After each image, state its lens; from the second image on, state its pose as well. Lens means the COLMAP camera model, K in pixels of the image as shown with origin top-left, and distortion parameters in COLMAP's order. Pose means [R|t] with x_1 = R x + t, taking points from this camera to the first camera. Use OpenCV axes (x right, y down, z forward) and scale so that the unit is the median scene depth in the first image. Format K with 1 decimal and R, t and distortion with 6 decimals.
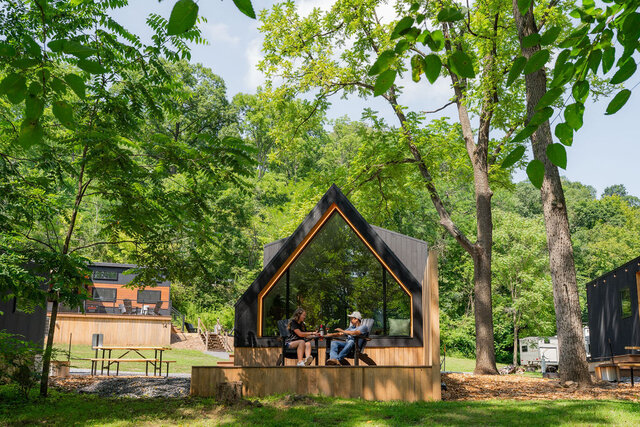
lens RADIAL K [[645.2, 0, 320.0], [0, 645.2, 213.5], [0, 0, 1]] dist [0.001500, 0.009098]
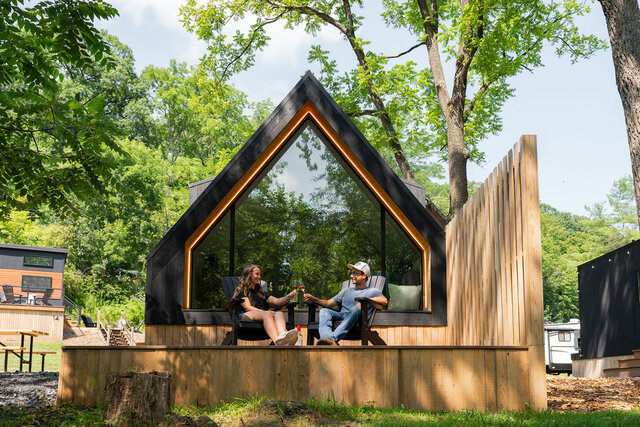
lens RADIAL K [[691.9, 0, 318.8], [0, 691.9, 256.1], [0, 0, 1]] dist [0.013749, 0.009262]
pose [[0.992800, 0.019424, 0.118202, -0.019201], [-0.027745, 0.997220, 0.069162, 0.036359], [-0.116530, -0.071944, 0.990578, 0.131664]]
